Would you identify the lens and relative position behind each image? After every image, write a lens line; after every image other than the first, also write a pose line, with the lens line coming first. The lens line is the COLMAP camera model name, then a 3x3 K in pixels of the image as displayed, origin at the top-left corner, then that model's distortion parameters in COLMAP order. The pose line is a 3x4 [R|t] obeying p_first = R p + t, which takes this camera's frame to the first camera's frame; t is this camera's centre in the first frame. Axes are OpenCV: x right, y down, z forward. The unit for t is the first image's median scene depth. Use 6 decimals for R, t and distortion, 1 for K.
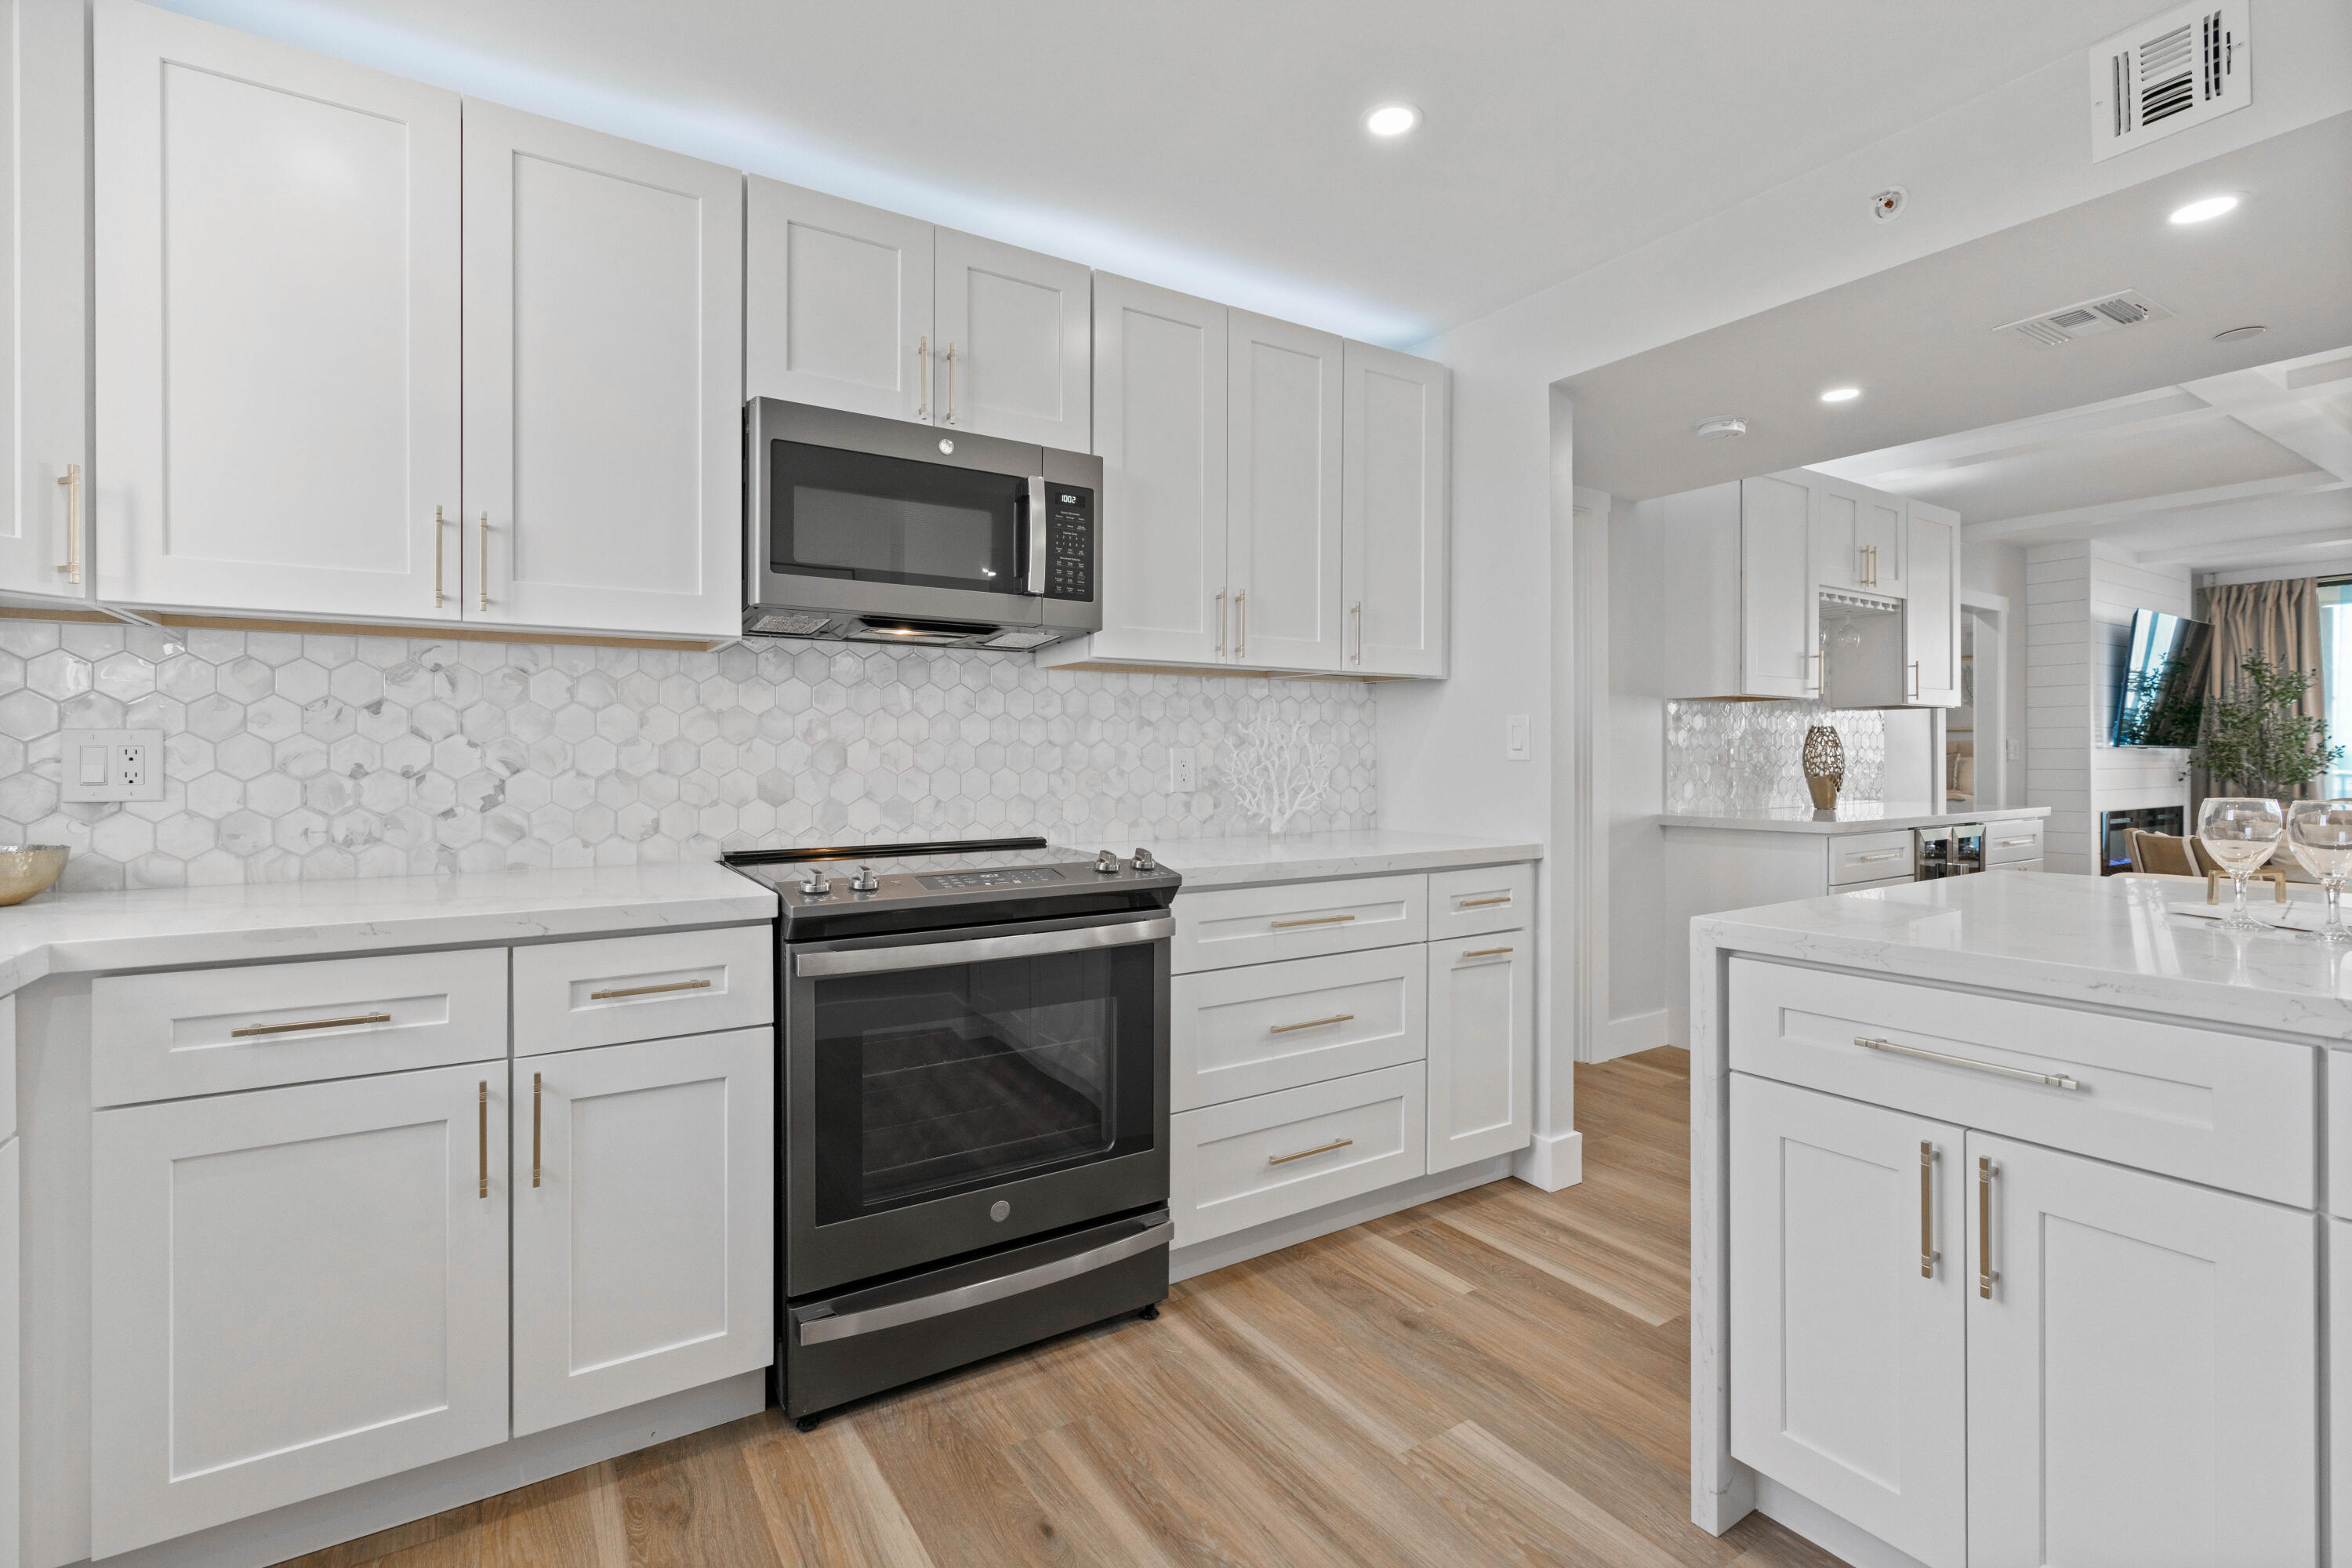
lens RADIAL K [[1057.8, 0, 1174.8], [0, 1057.8, 754.3], [0, 0, 1]] dist [-0.014046, 0.006321]
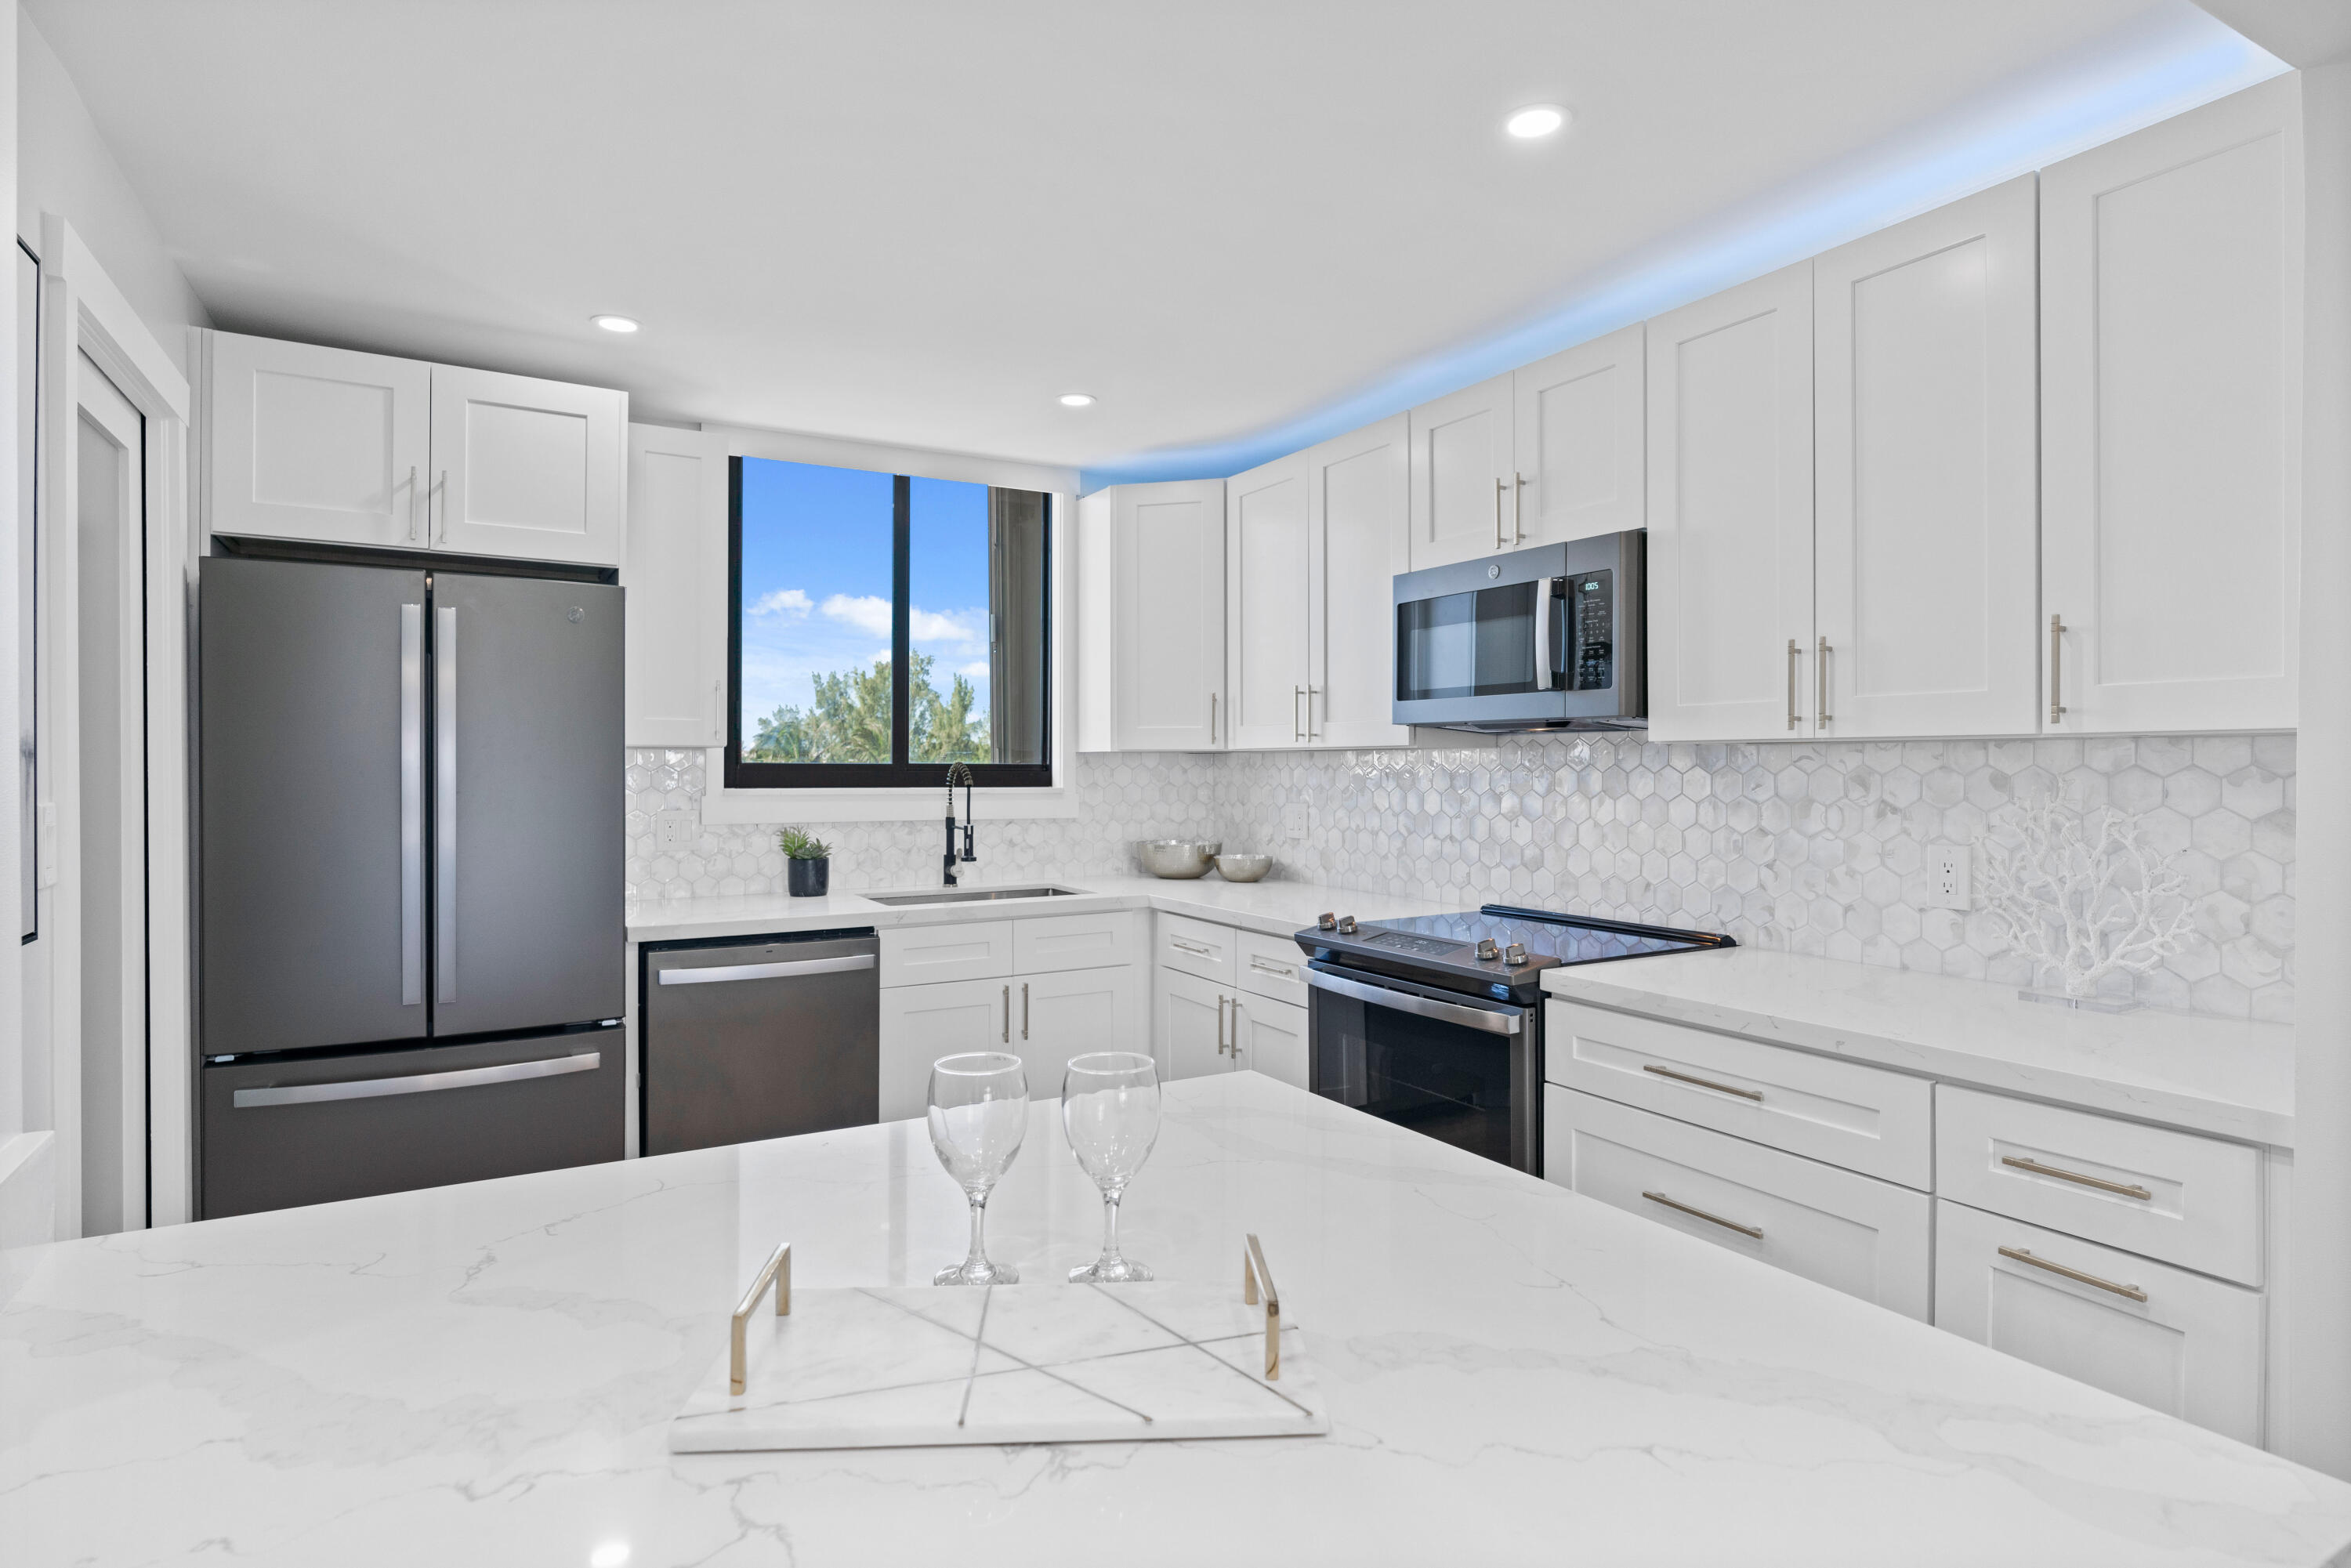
lens RADIAL K [[1228.5, 0, 1167.6], [0, 1228.5, 770.7], [0, 0, 1]] dist [-0.006315, 0.003052]
pose [[-0.051181, 0.005463, -0.998674, 1.057194], [0.000891, 0.999985, 0.005425, -0.076136], [0.998689, -0.000613, -0.051185, 0.662857]]
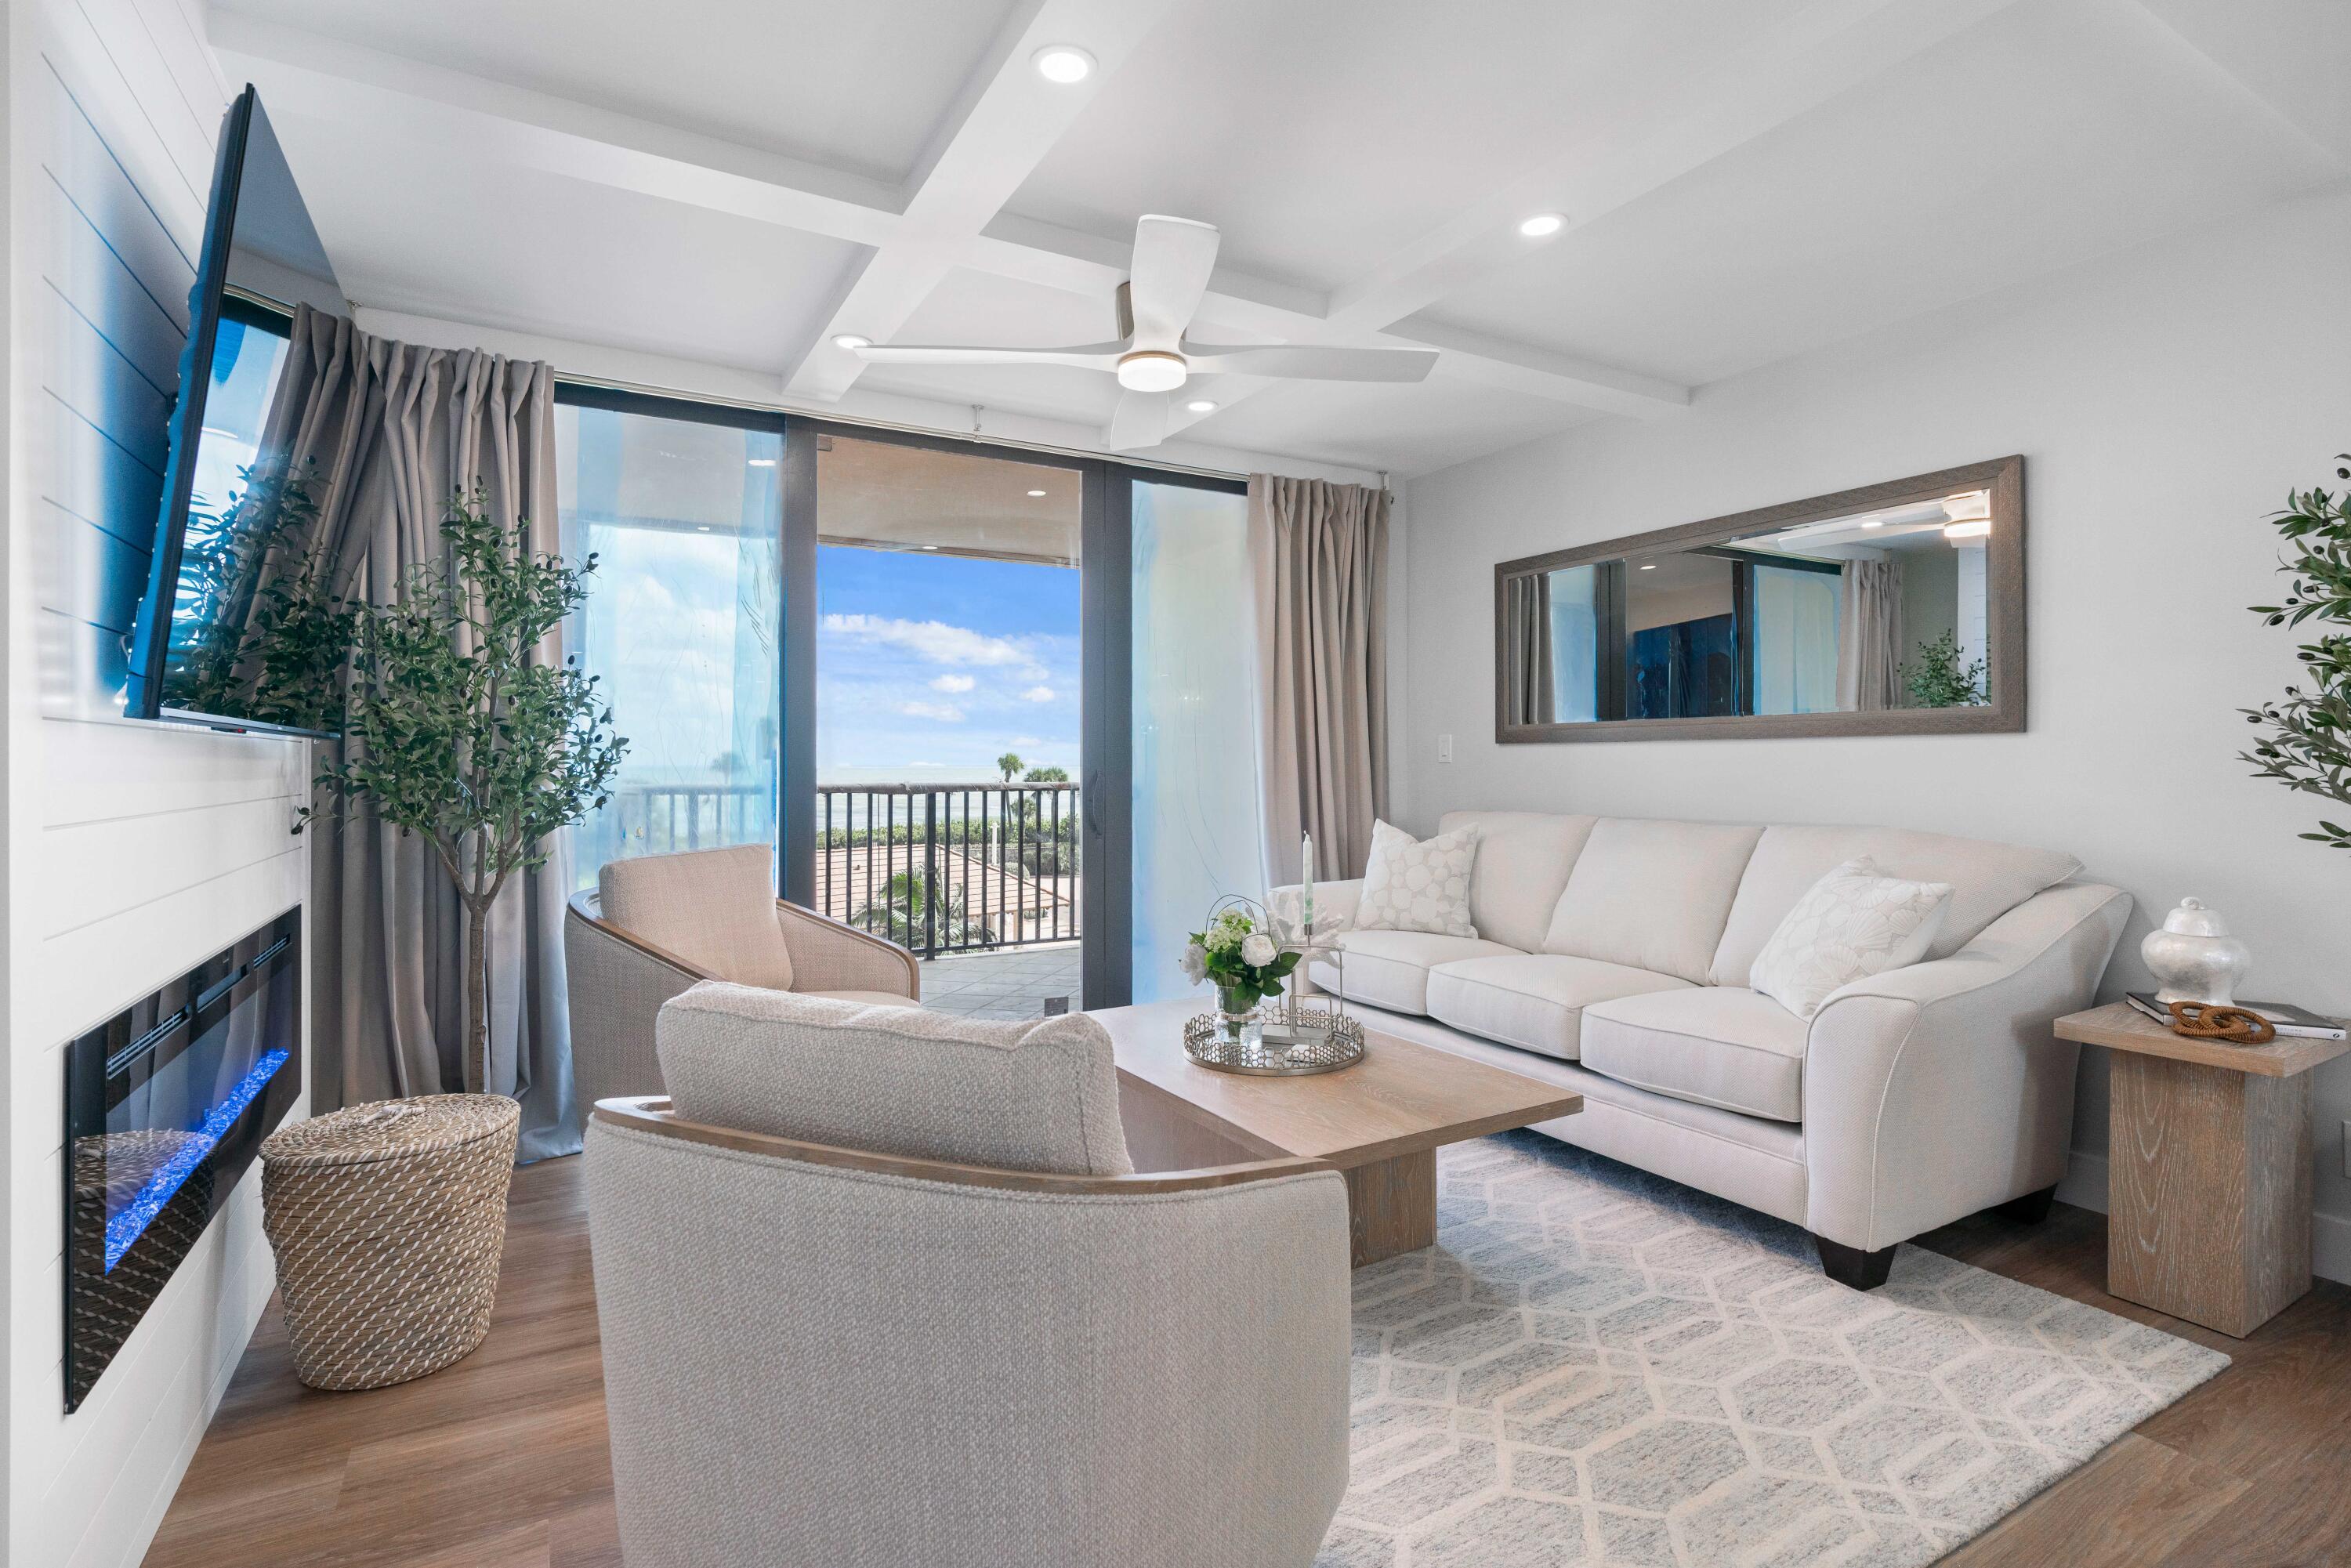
lens RADIAL K [[1131.1, 0, 1188.1], [0, 1131.1, 751.2], [0, 0, 1]] dist [-0.010410, 0.004785]
pose [[0.042427, 0.011472, 0.999034, 1.839416], [-0.002566, 0.999932, -0.011374, 0.003698], [-0.999096, -0.002081, 0.042454, 2.111275]]
